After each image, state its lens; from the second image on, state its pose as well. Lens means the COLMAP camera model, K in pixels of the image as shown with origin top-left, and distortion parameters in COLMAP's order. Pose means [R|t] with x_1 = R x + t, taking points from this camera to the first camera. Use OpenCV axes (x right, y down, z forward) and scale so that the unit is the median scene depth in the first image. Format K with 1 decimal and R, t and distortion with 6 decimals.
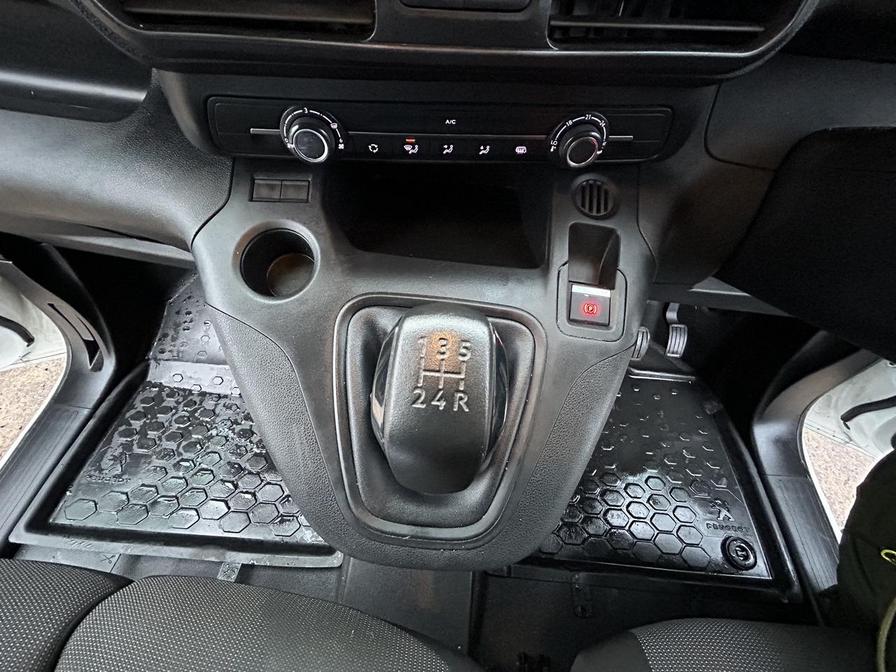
lens RADIAL K [[363.0, 0, 450.3], [0, 363.0, 335.0], [0, 0, 1]] dist [0.000138, -0.000373]
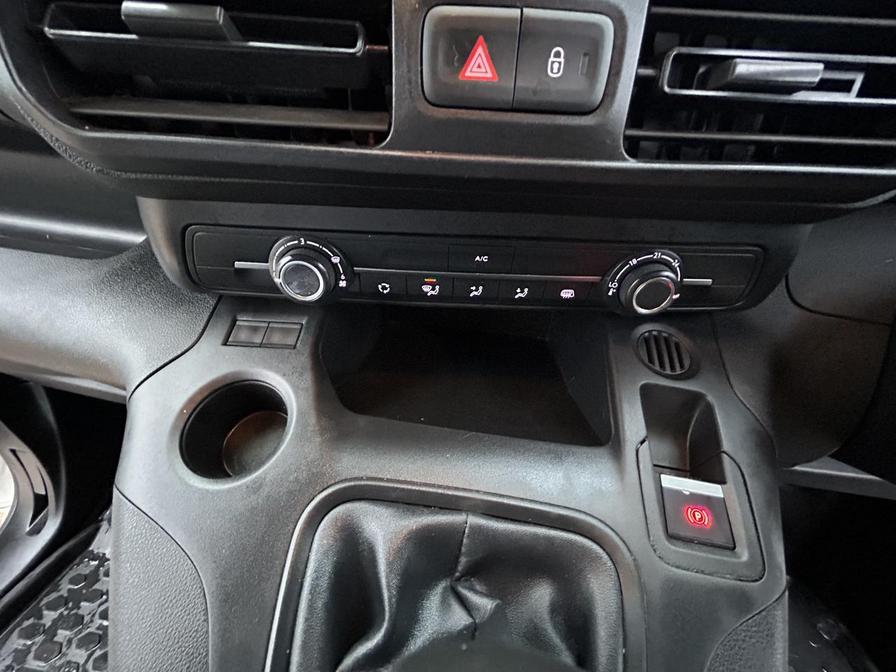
lens RADIAL K [[363.0, 0, 454.2], [0, 363.0, 336.4], [0, 0, 1]] dist [0.000138, -0.000373]
pose [[0.999245, 0.023024, -0.031294, -0.026033], [-0.033221, 0.923982, -0.380989, -0.104459], [0.020143, 0.381741, 0.924050, 0.278231]]
